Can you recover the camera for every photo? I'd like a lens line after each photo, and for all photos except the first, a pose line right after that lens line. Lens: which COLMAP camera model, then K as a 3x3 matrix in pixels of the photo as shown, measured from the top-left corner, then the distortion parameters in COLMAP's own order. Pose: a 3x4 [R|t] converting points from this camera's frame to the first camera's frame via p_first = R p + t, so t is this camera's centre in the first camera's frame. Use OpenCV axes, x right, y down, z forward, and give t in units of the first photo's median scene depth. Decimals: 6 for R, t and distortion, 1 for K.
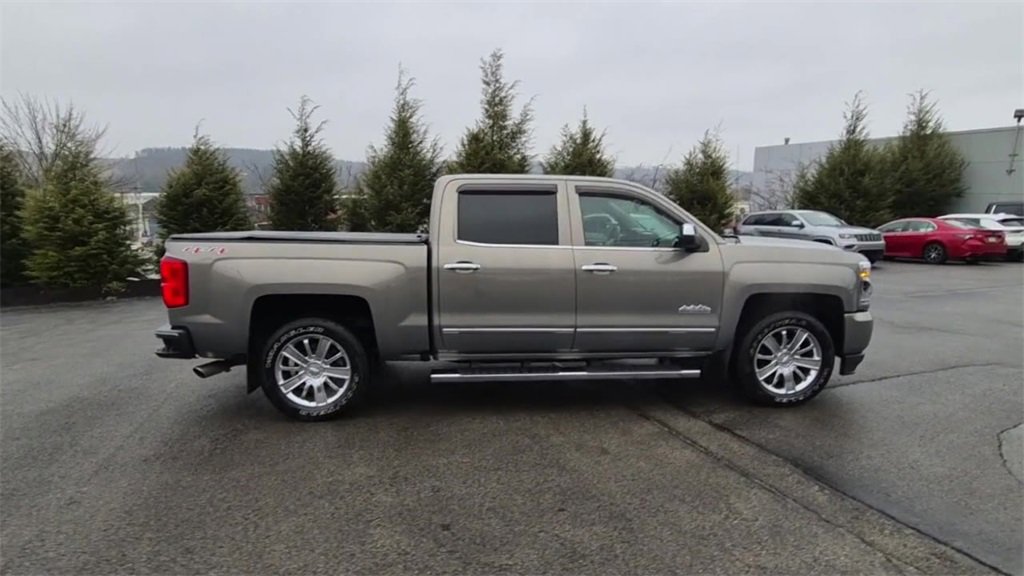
lens RADIAL K [[548.6, 0, 510.2], [0, 548.6, 295.0], [0, 0, 1]] dist [0.003486, -0.000704]
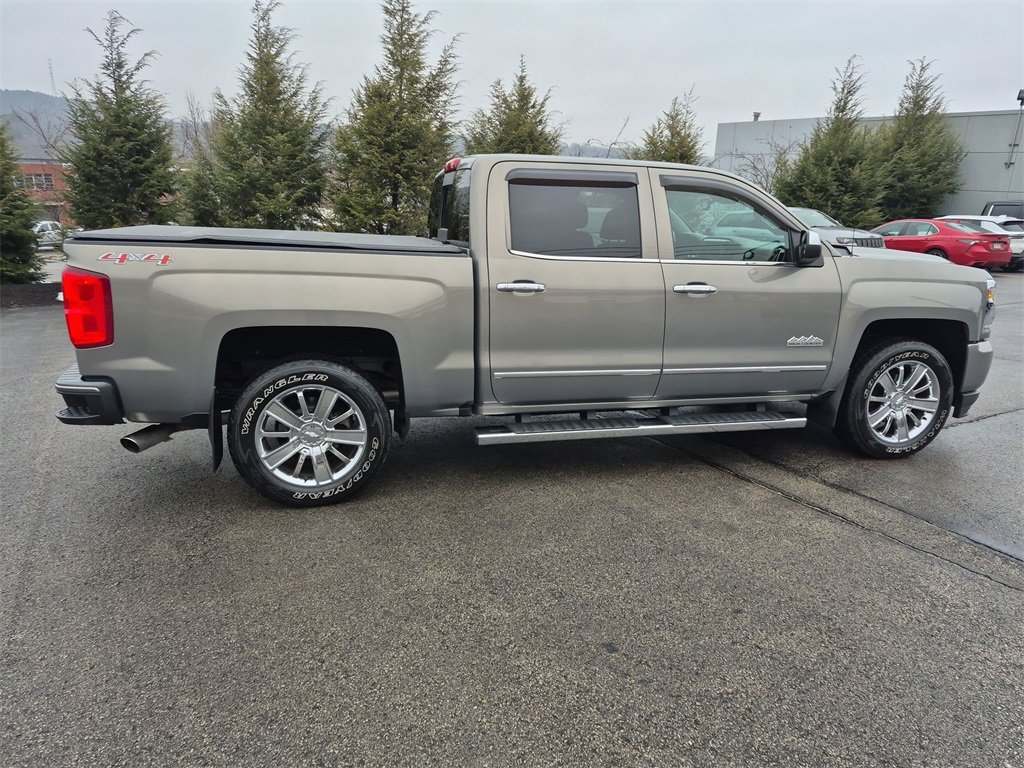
lens RADIAL K [[703.1, 0, 518.7], [0, 703.1, 388.0], [0, 0, 1]] dist [0.064745, -0.051360]
pose [[0.982638, -0.022749, 0.184132, -0.241245], [0.002430, 0.993947, 0.109832, -0.018826], [-0.185516, -0.107478, 0.976746, 0.072250]]
